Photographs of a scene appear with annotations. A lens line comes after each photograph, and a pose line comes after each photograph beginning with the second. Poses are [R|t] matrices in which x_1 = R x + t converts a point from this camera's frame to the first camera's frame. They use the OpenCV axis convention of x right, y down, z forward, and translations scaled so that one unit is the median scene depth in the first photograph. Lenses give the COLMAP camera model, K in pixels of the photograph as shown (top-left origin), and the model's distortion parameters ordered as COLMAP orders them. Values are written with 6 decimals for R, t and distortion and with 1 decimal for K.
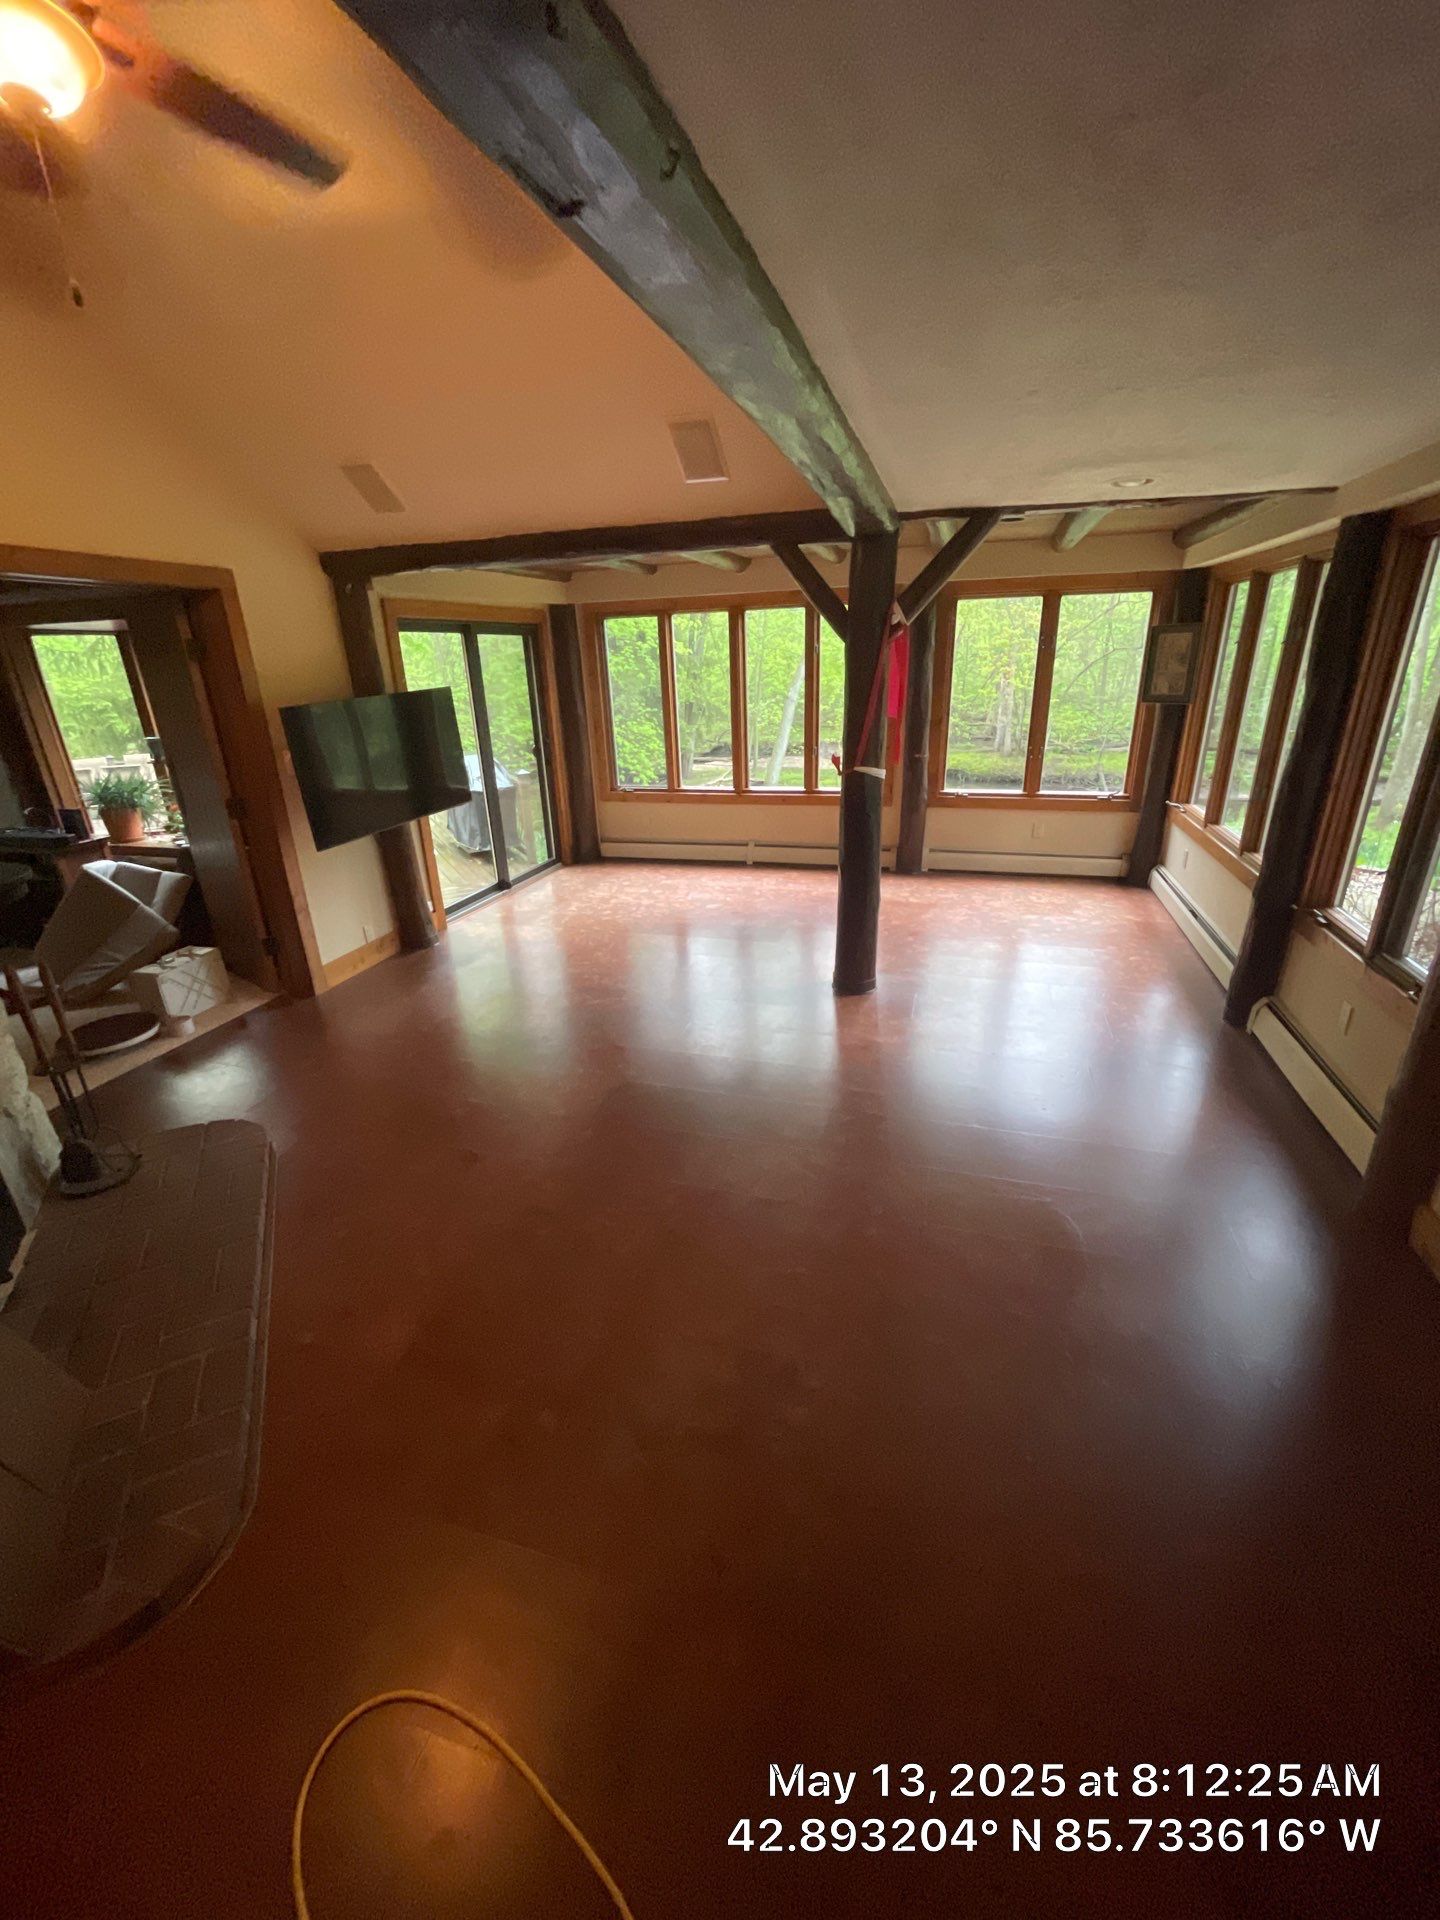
lens RADIAL K [[771.3, 0, 726.9], [0, 771.3, 962.5], [0, 0, 1]] dist [-0.003965, 0.000098]
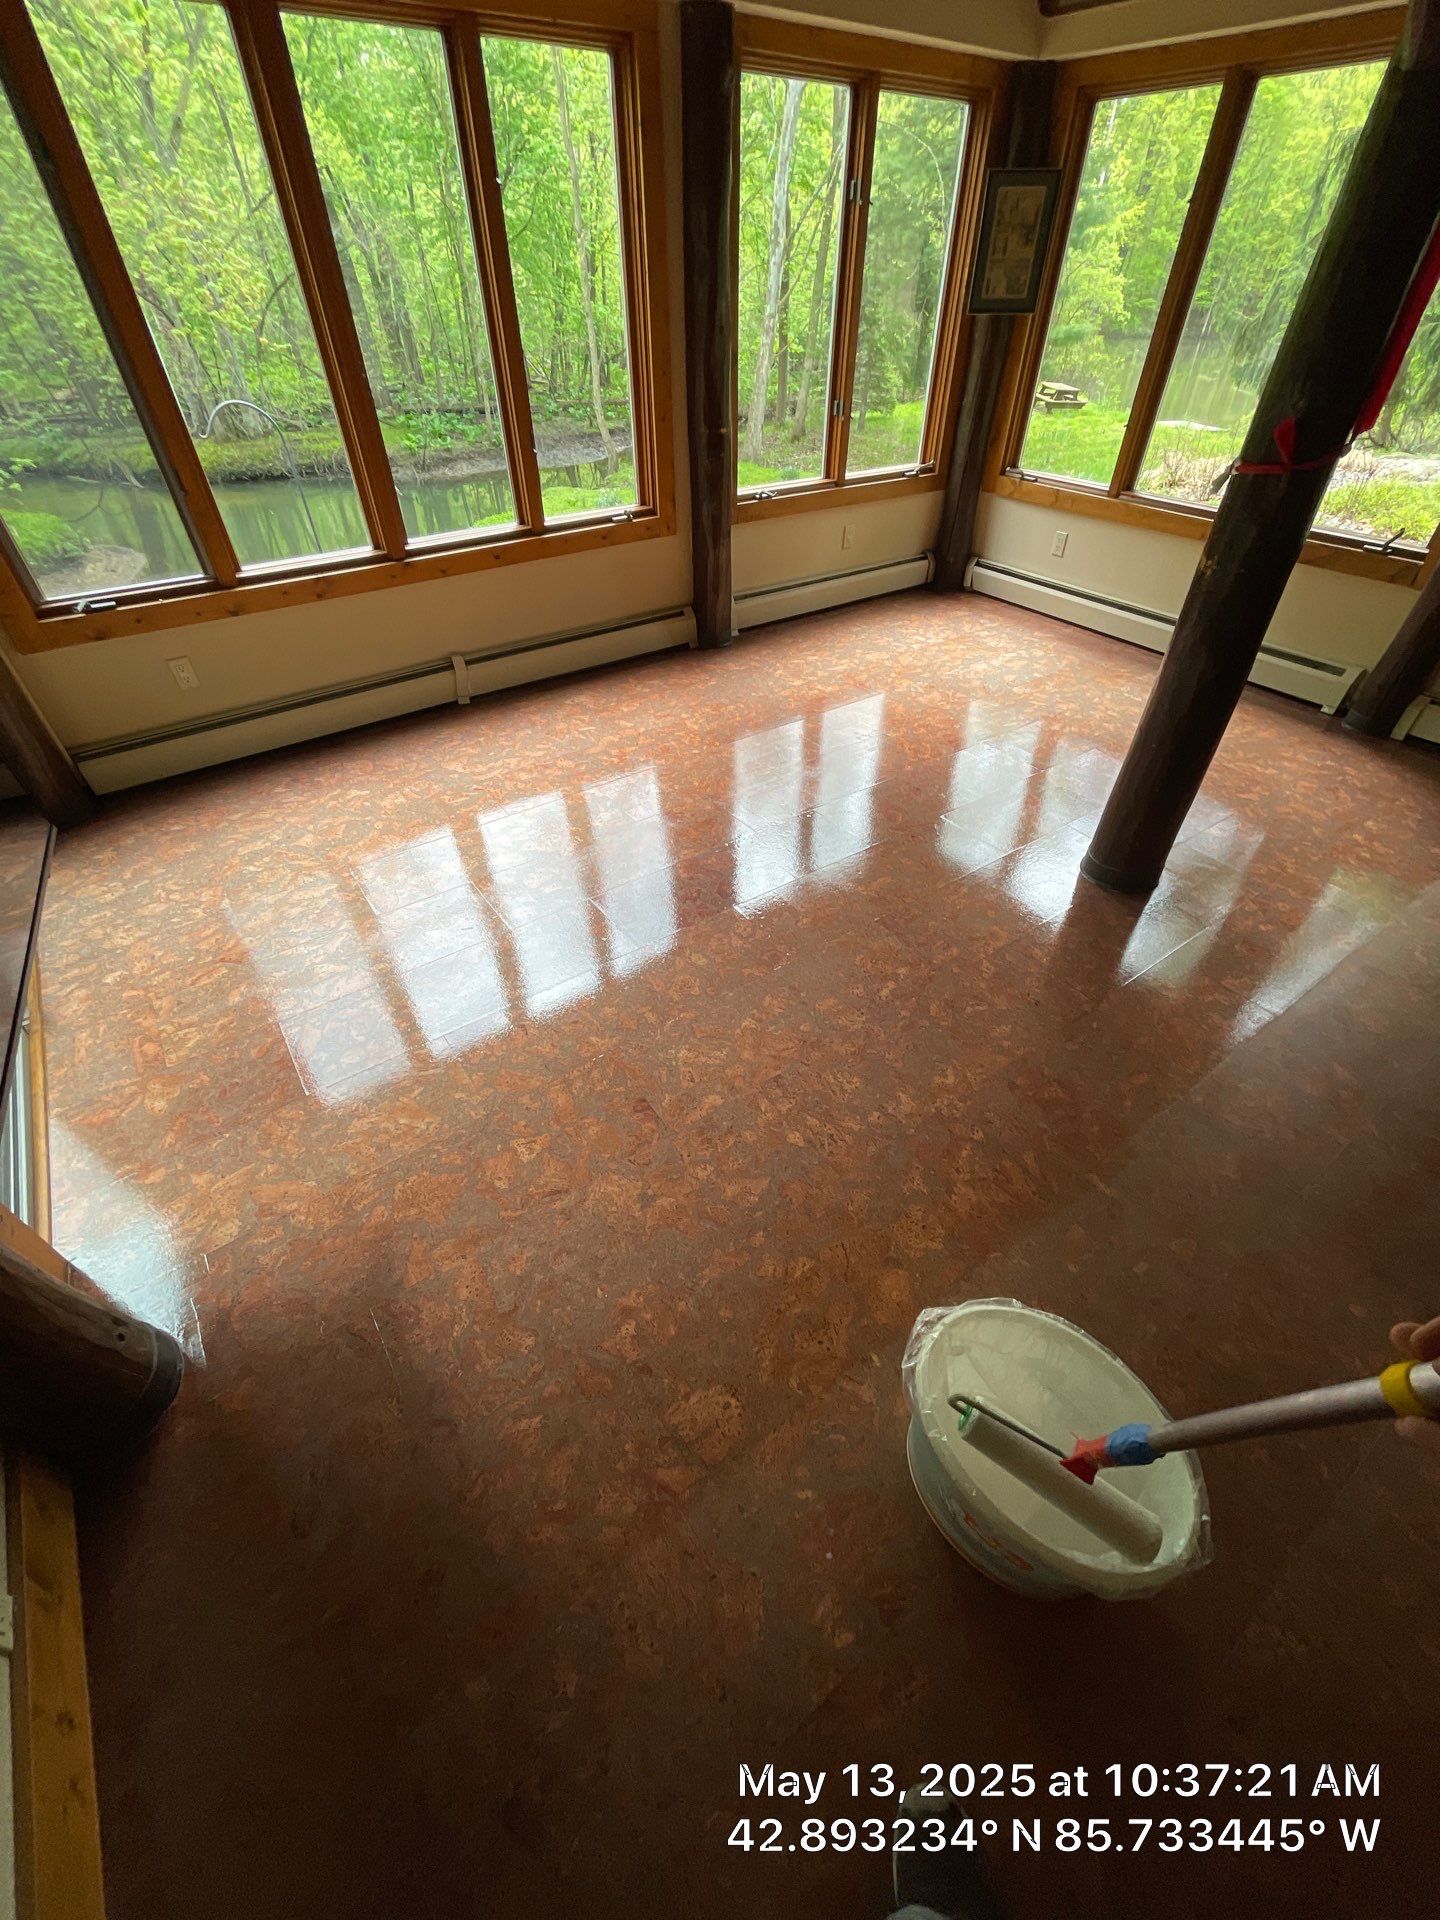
lens RADIAL K [[771.3, 0, 726.9], [0, 771.3, 962.5], [0, 0, 1]] dist [-0.003965, 0.000098]
pose [[0.606146, -0.507693, 0.612237, -0.303416], [0.270405, 0.855459, 0.441668, -0.182647], [-0.747976, -0.102164, 0.655816, 0.588020]]
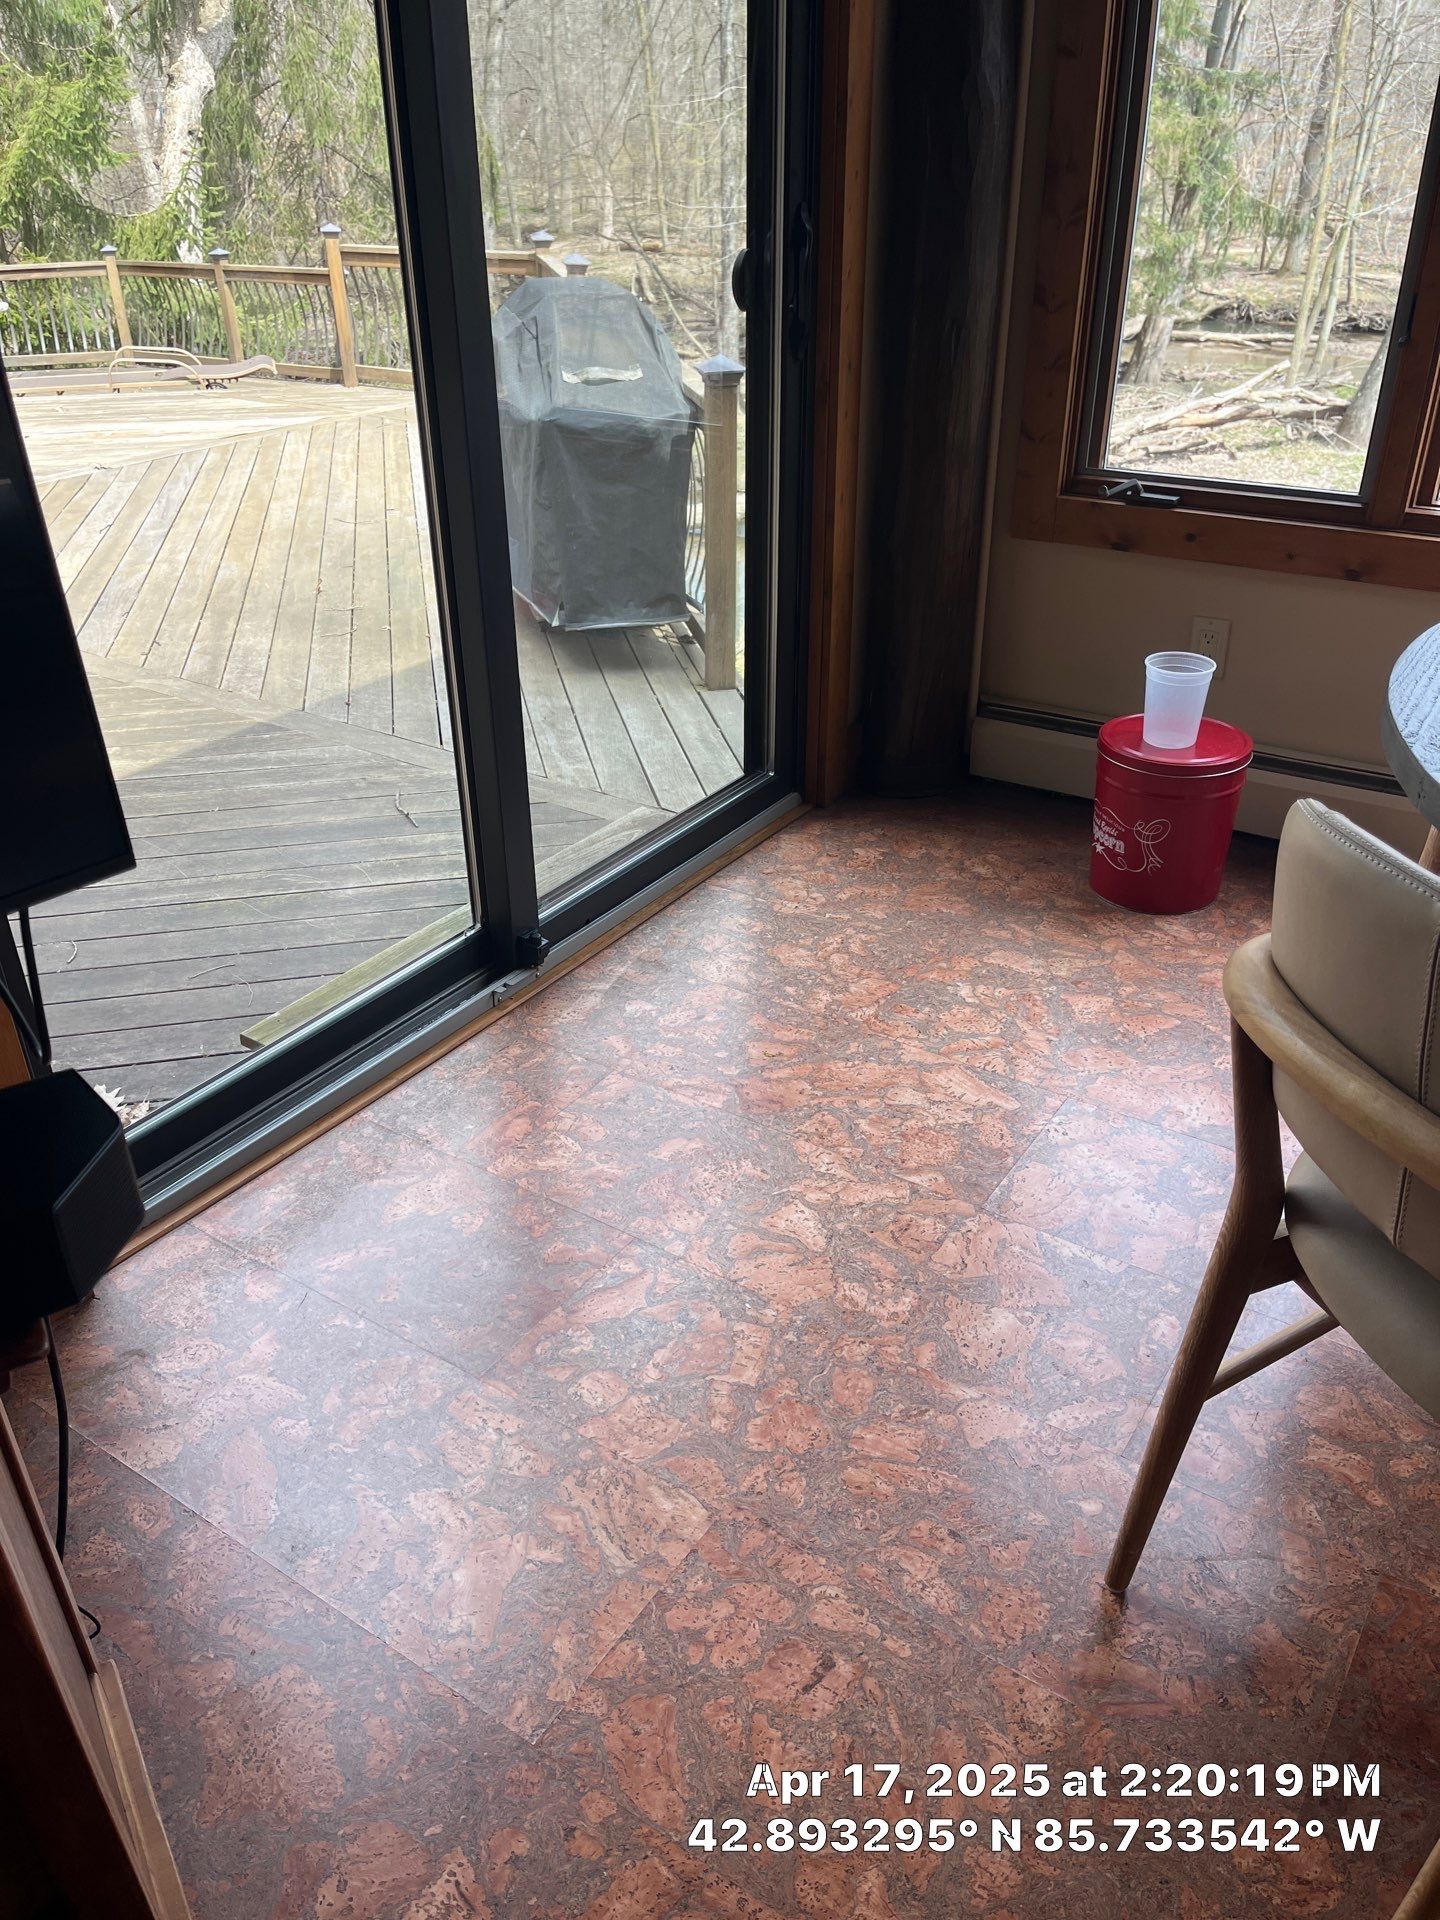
lens RADIAL K [[1449.5, 0, 720.0], [0, 1449.5, 960.0], [0, 0, 1]] dist [0.101585, -0.149721]
pose [[0.952902, 0.164550, -0.254756, -0.137511], [-0.122084, 0.977069, 0.174448, -0.181100], [0.277620, -0.135130, 0.951140, 0.665277]]
